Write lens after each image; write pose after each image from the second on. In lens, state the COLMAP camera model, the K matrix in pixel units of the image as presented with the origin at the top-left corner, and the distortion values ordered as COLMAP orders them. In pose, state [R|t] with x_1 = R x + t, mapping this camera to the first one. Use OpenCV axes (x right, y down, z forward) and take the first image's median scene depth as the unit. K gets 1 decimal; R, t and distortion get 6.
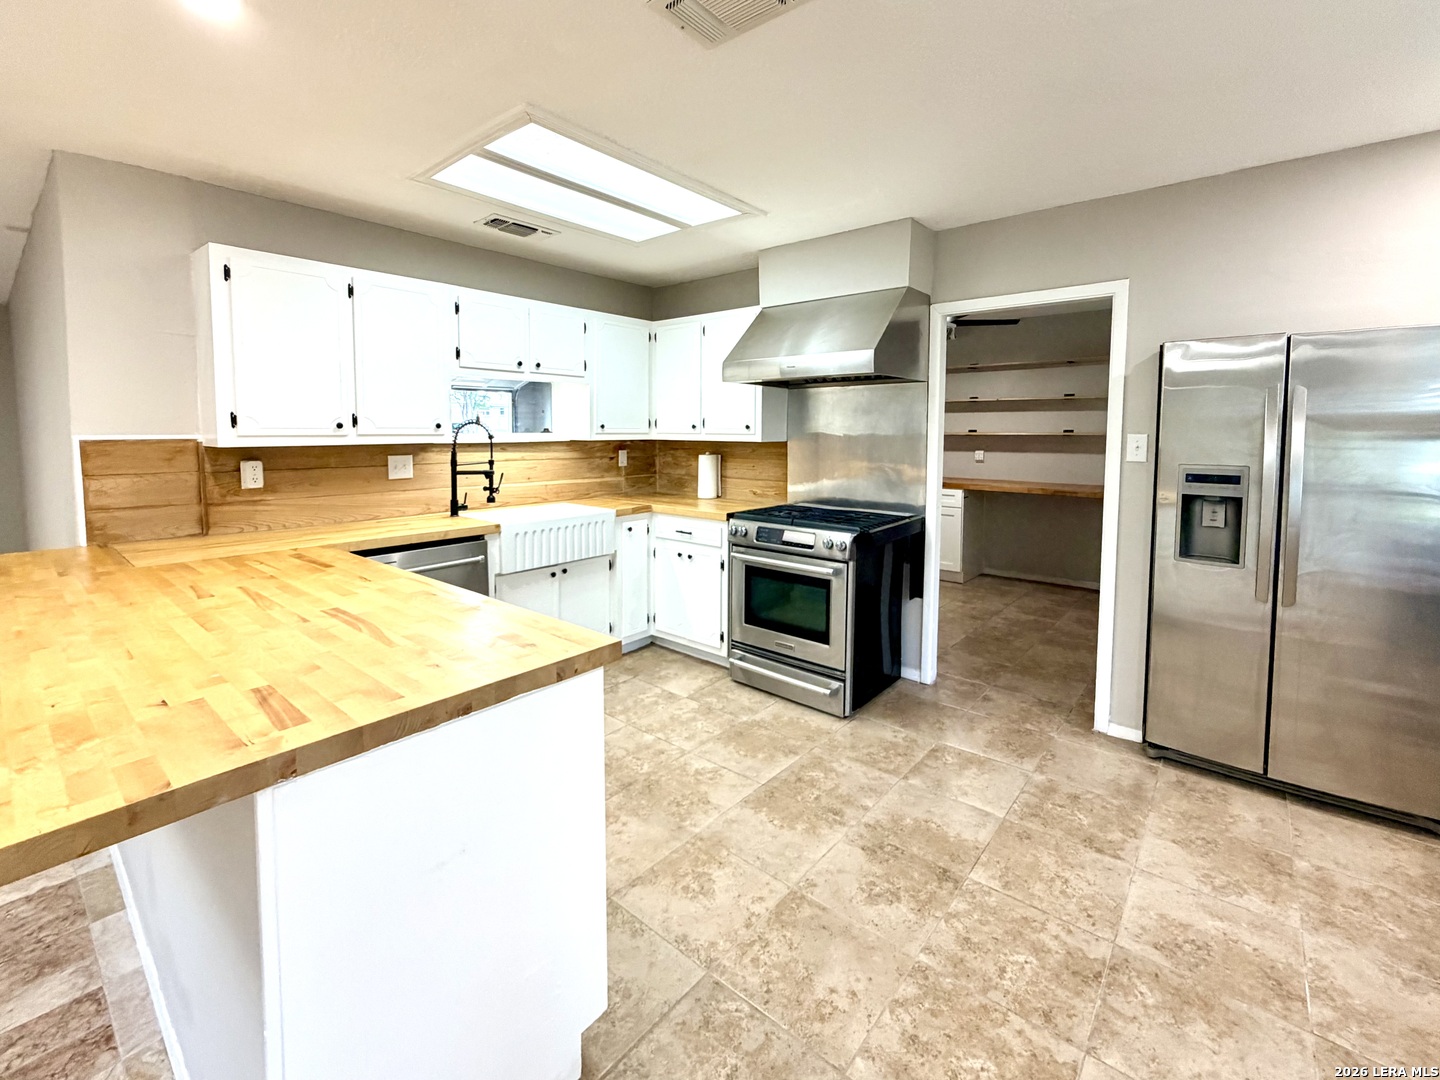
lens RADIAL K [[627.3, 0, 719.9], [0, 627.3, 483.9], [0, 0, 1]] dist [-0.000641, 0.000245]
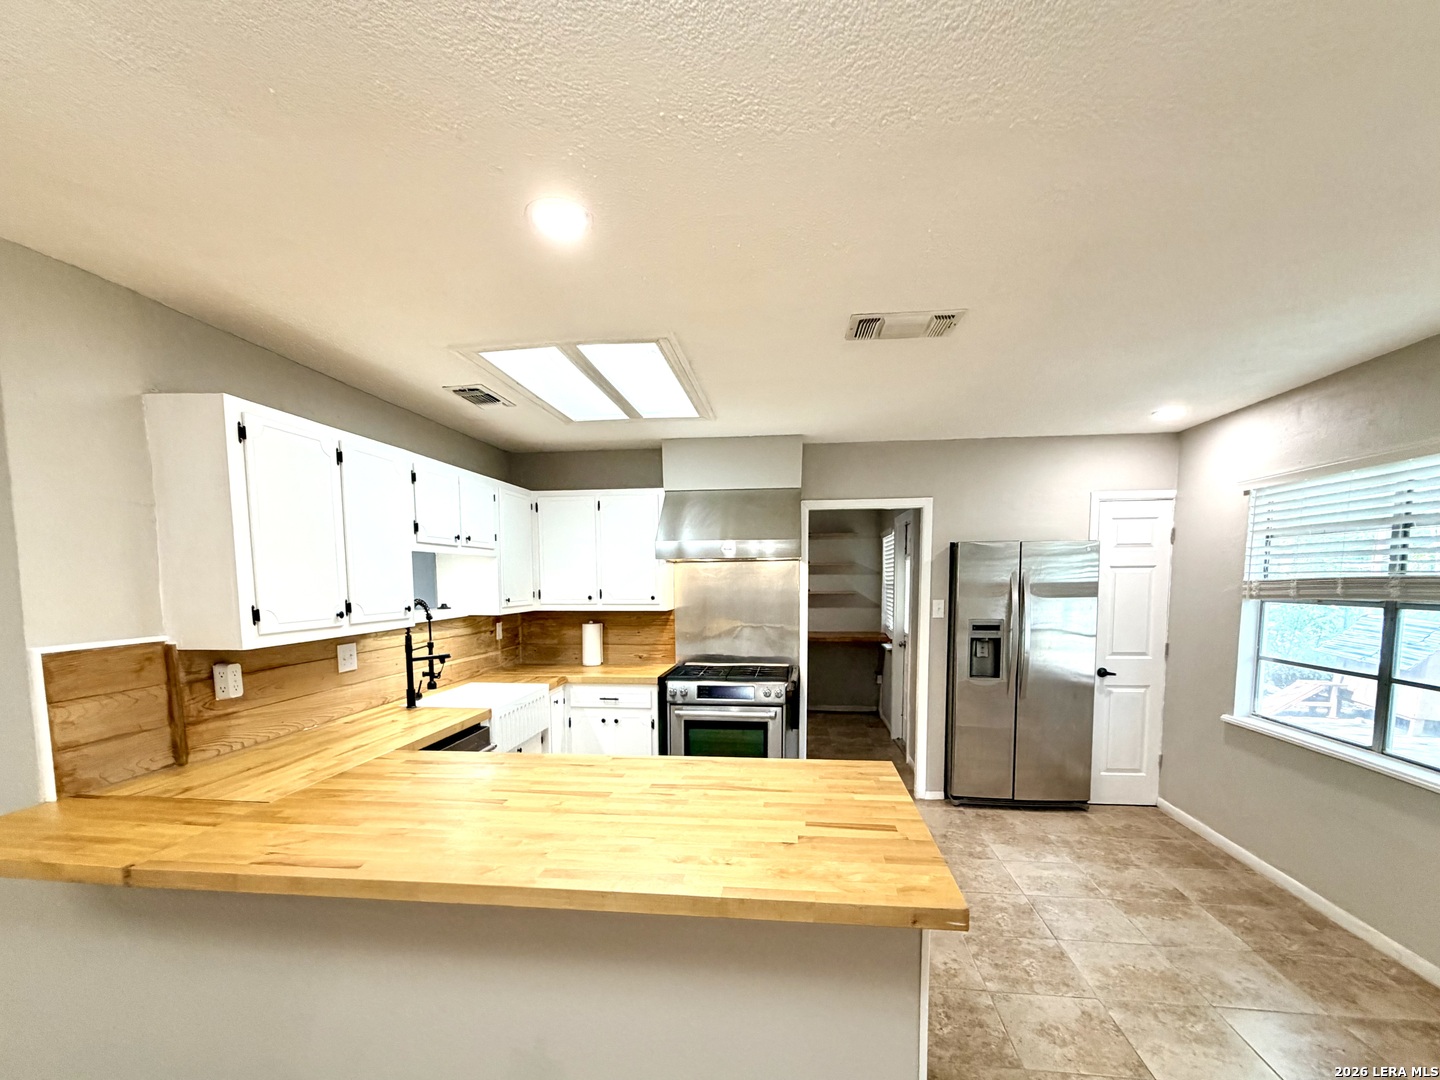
lens RADIAL K [[662.9, 0, 726.3], [0, 662.9, 665.4], [0, 0, 1]] dist [-0.001165, -0.000117]
pose [[0.821914, -0.082652, 0.563584, -0.666033], [0.056681, 0.996373, 0.063460, -0.049811], [-0.566785, -0.020214, 0.823618, -0.047215]]
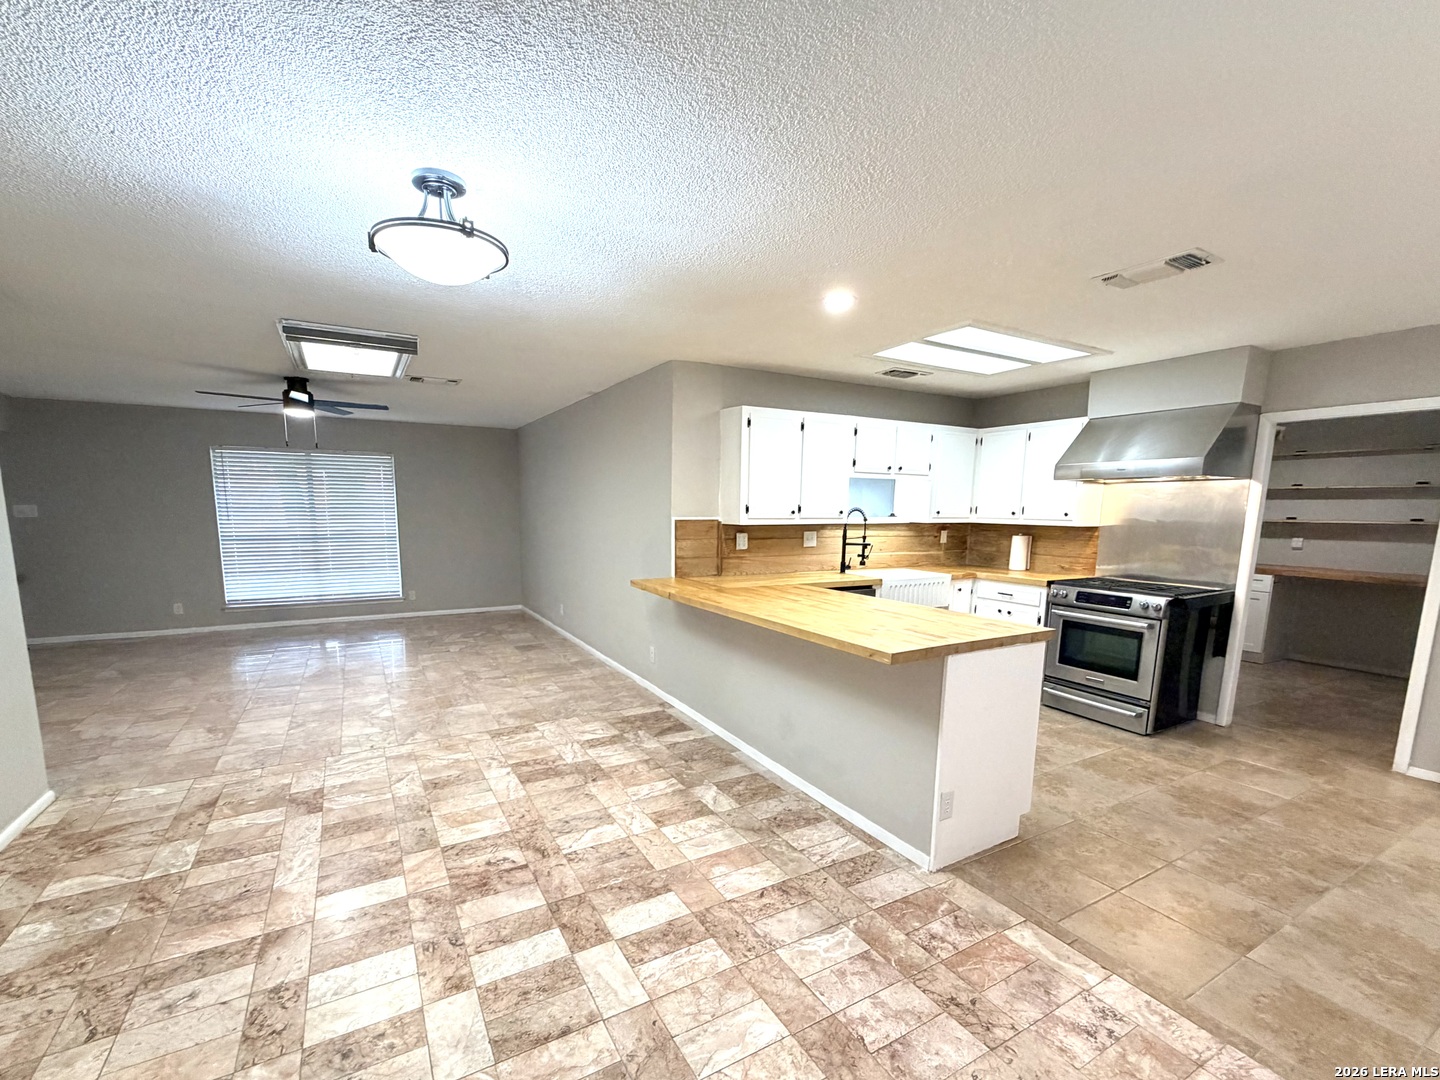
lens RADIAL K [[604.4, 0, 705.2], [0, 604.4, 609.4], [0, 0, 1]] dist [-0.001140, -0.000222]
pose [[0.928996, 0.068065, -0.363778, -0.224598], [-0.039117, 0.995495, 0.086367, 0.029833], [0.368017, -0.066004, 0.927473, -0.525697]]
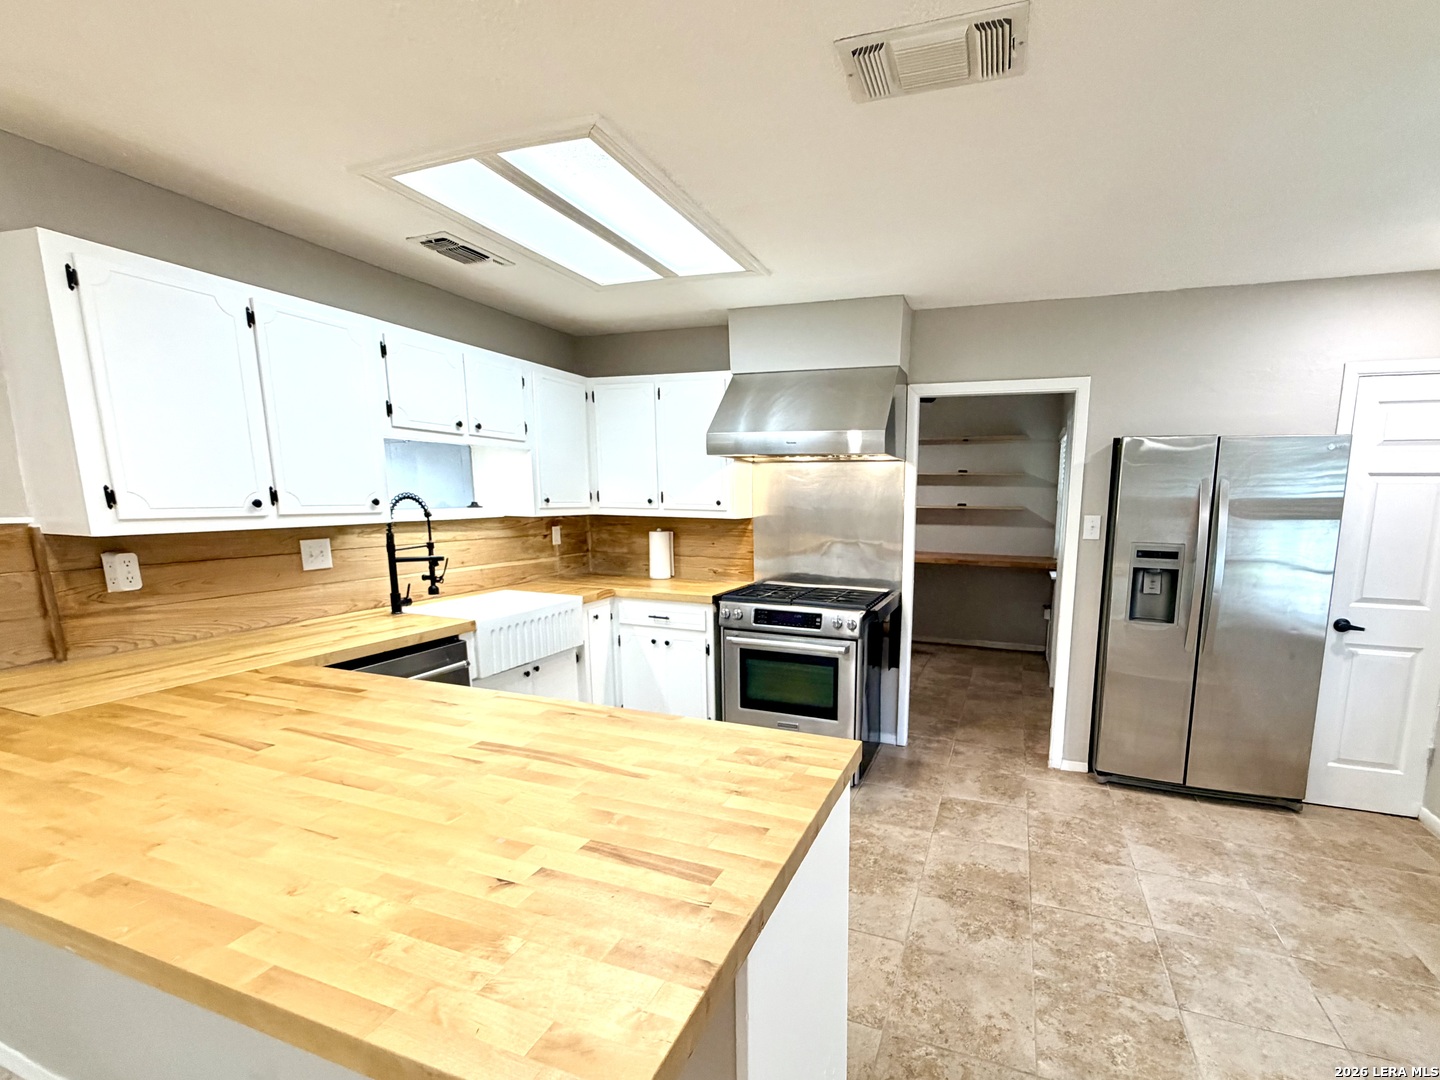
lens RADIAL K [[659.1, 0, 764.2], [0, 659.1, 620.3], [0, 0, 1]] dist [-0.000350, 0.000702]
pose [[0.941994, -0.053618, 0.331320, -0.292091], [0.018401, 0.993923, 0.108530, -0.027186], [-0.335126, -0.096138, 0.937256, 0.038610]]
